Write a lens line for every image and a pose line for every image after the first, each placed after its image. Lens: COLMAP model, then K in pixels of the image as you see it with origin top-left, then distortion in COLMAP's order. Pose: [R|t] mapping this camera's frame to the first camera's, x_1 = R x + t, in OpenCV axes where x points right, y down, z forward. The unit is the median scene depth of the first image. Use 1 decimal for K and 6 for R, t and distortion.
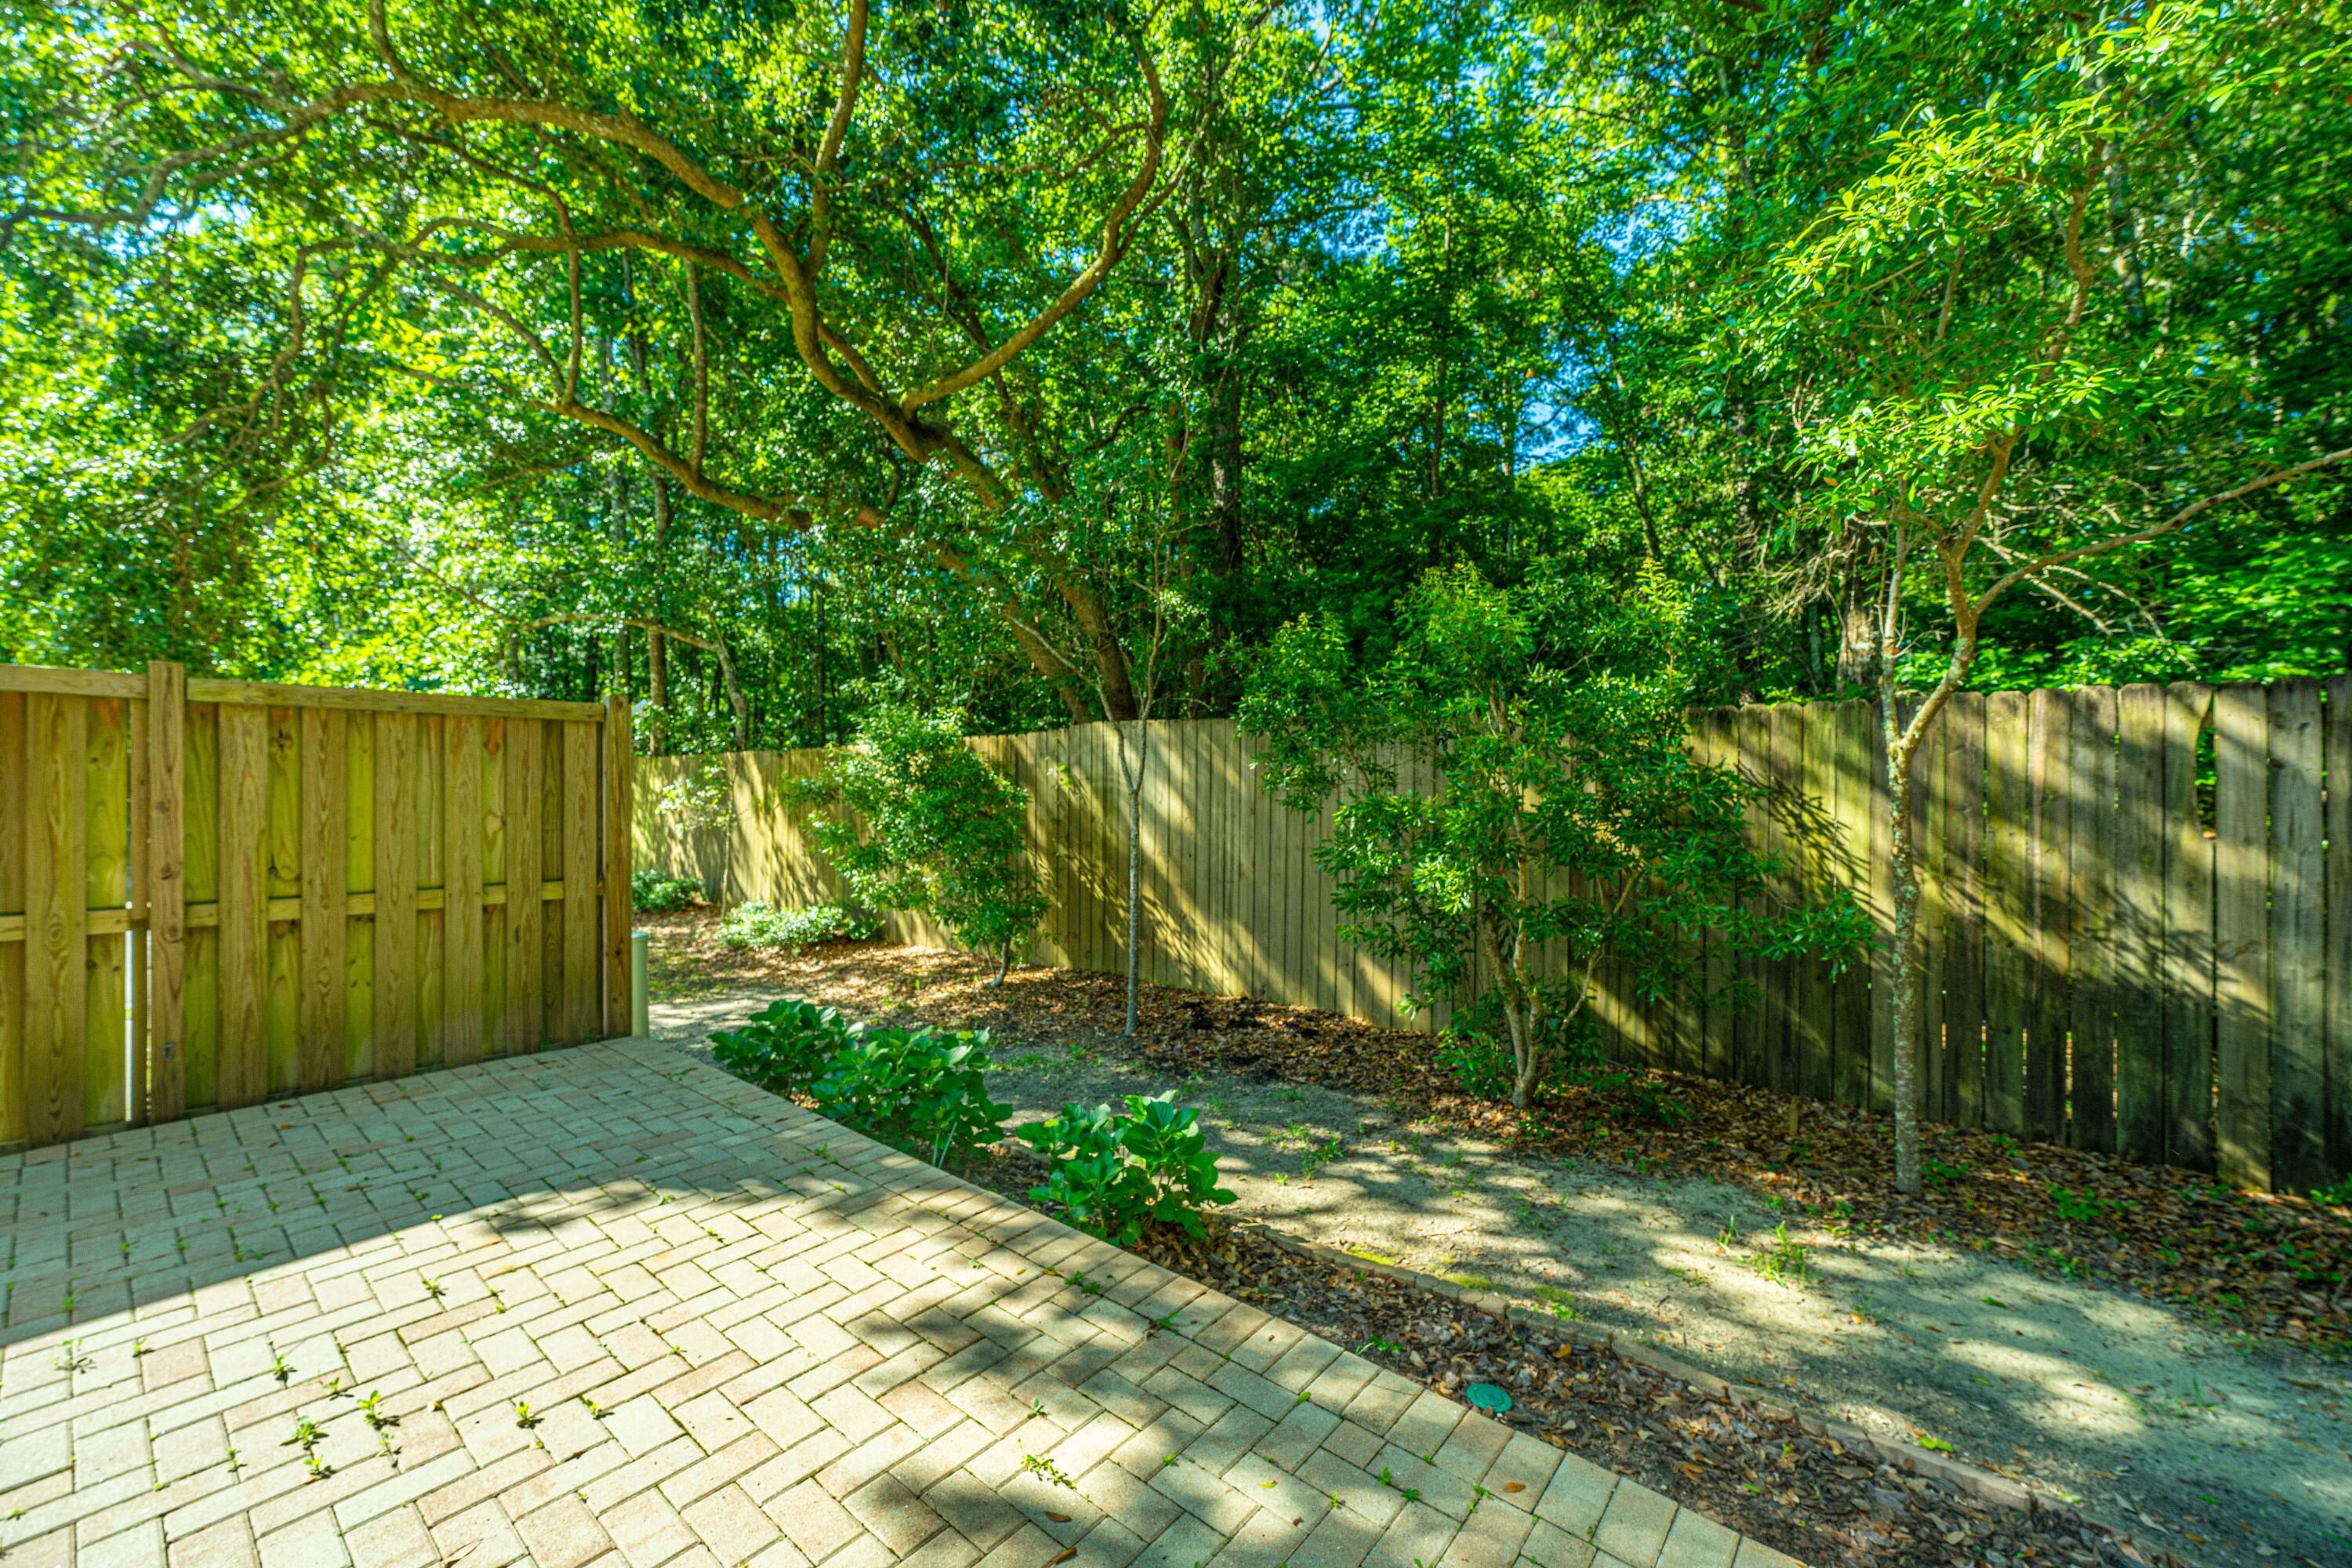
lens RADIAL K [[954.3, 0, 1180.0], [0, 954.3, 783.8], [0, 0, 1]] dist [-0.001266, 0.000538]
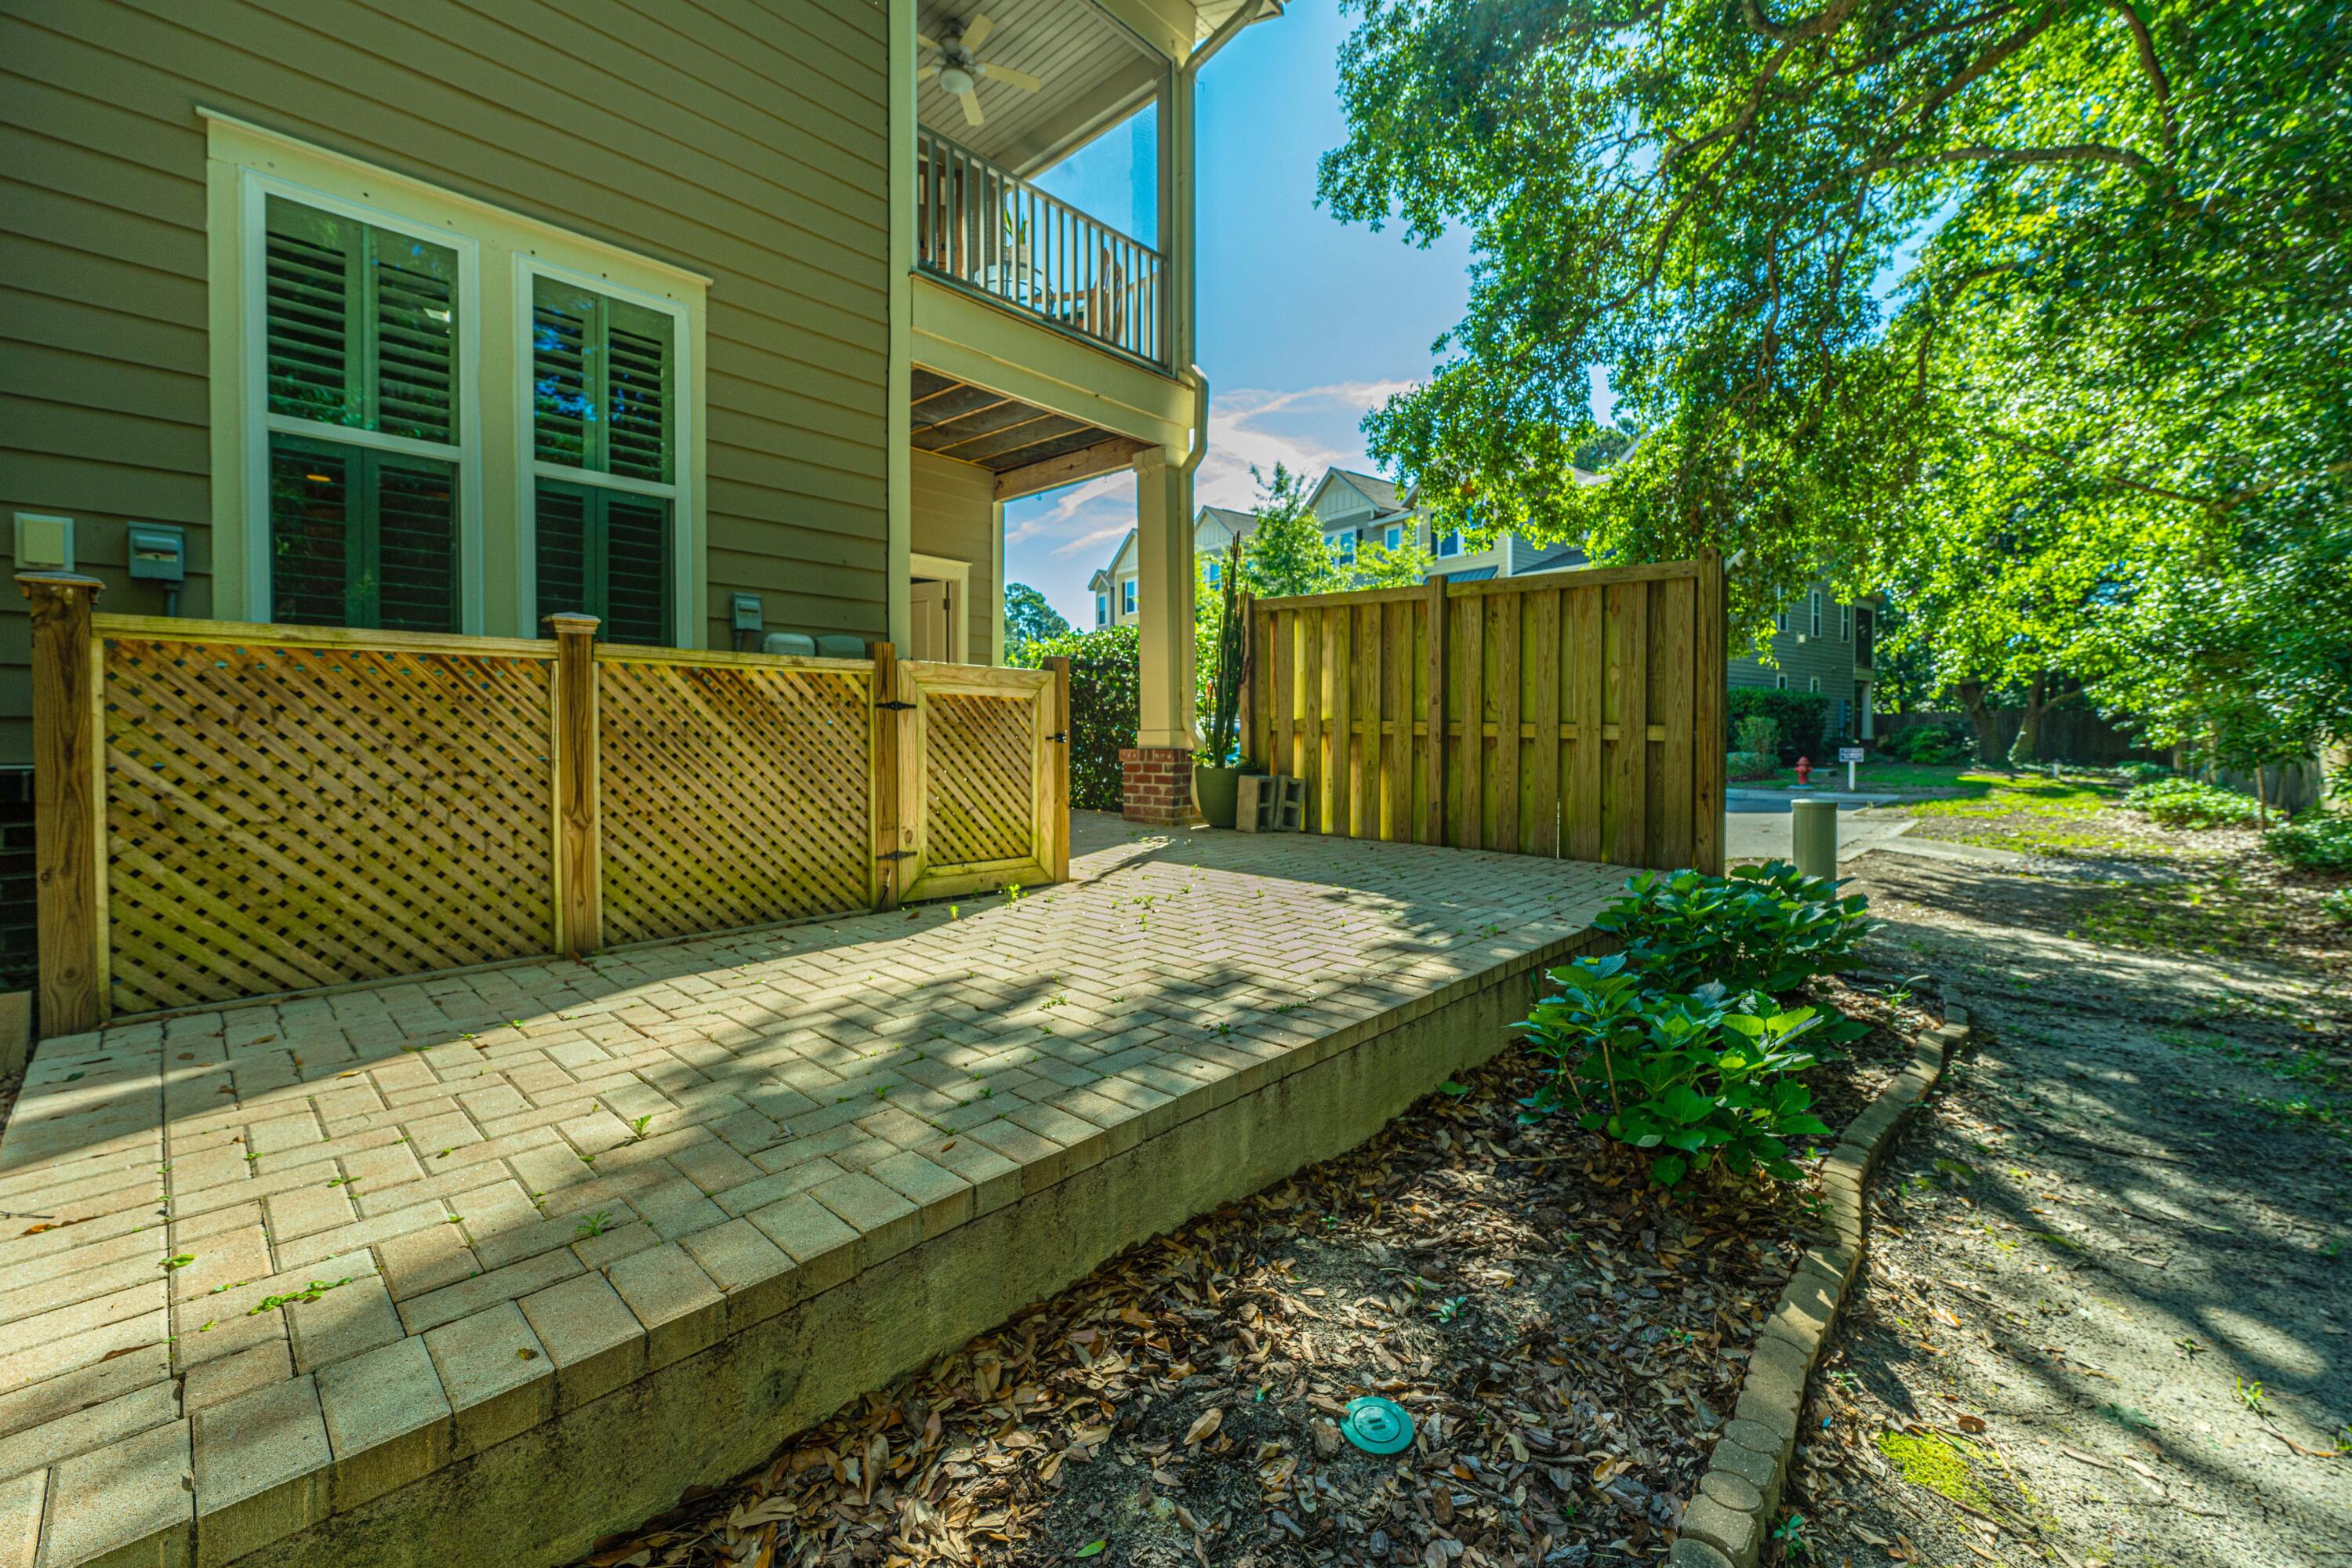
lens RADIAL K [[954.3, 0, 1166.6], [0, 954.3, 731.8], [0, 0, 1]] dist [-0.001266, 0.000538]
pose [[-0.063093, 0.002278, -0.998005, 0.800375], [-0.017905, 0.999834, 0.003414, 0.186684], [0.997847, 0.018084, -0.063041, 0.782711]]
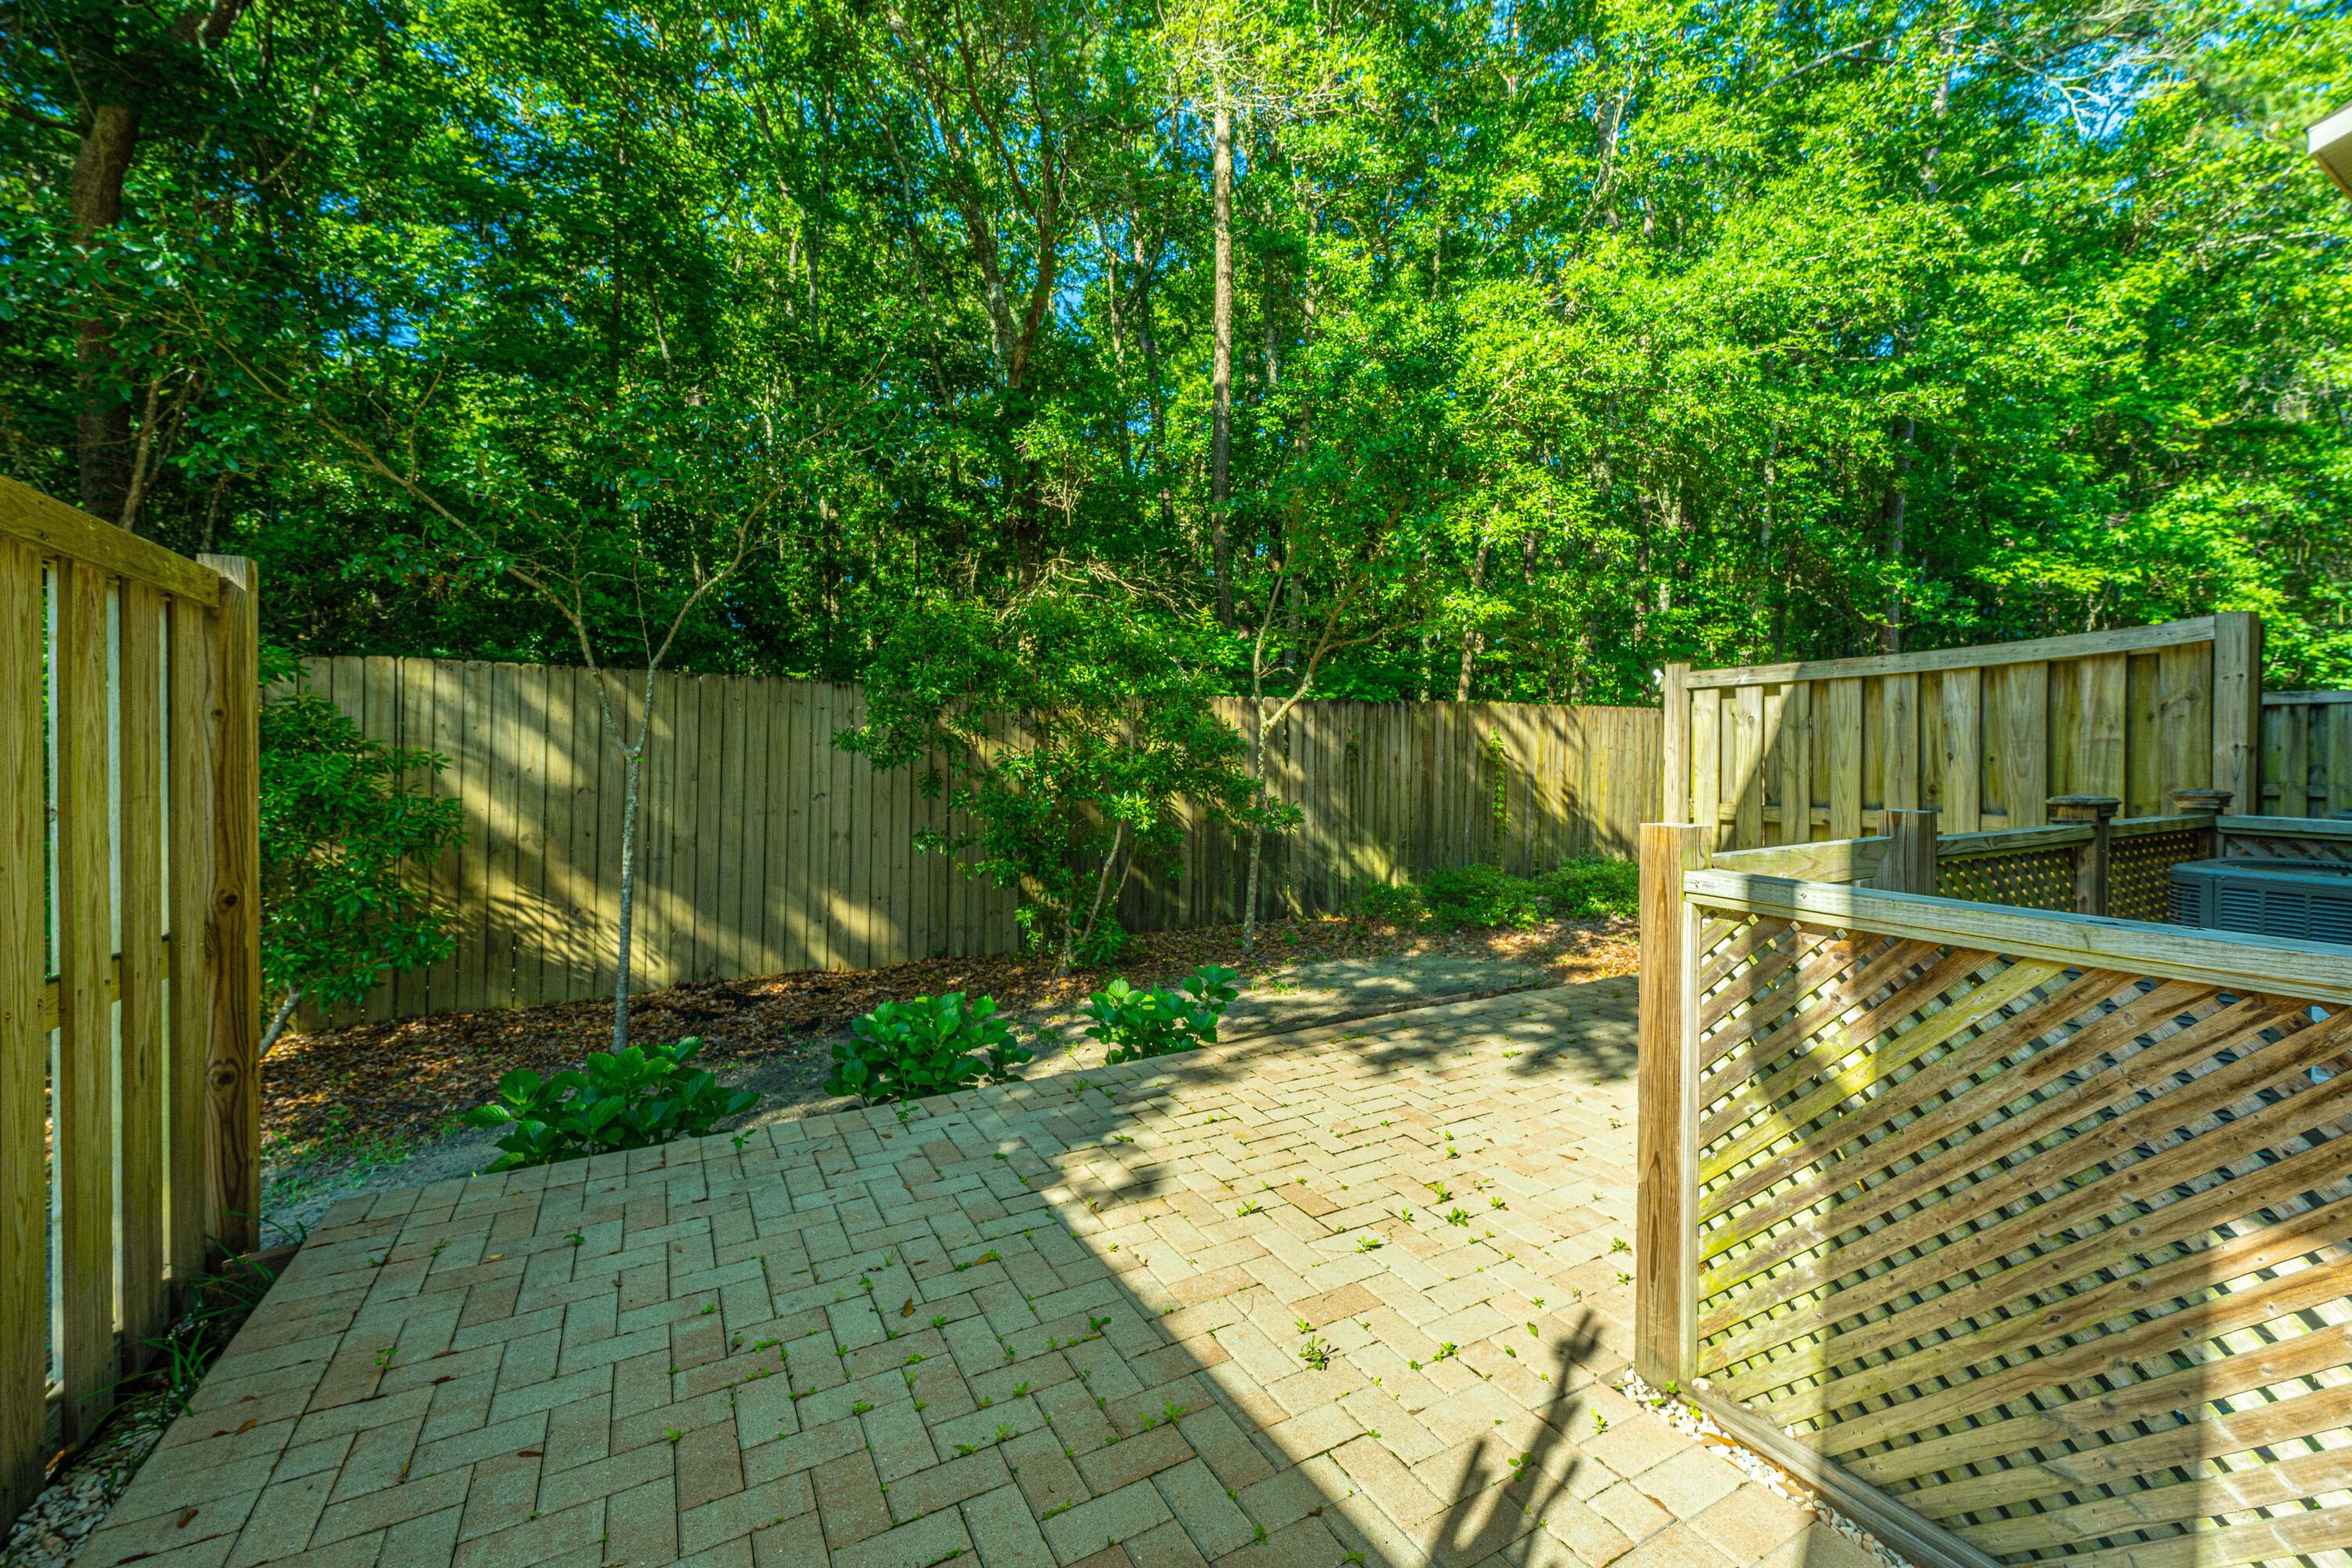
lens RADIAL K [[954.3, 0, 1191.5], [0, 954.3, 752.7], [0, 0, 1]] dist [-0.001266, 0.000538]
pose [[0.350285, -0.014379, 0.936533, -1.507511], [0.008456, 0.999890, 0.012189, 0.003652], [-0.936605, 0.003650, 0.350368, 0.575267]]
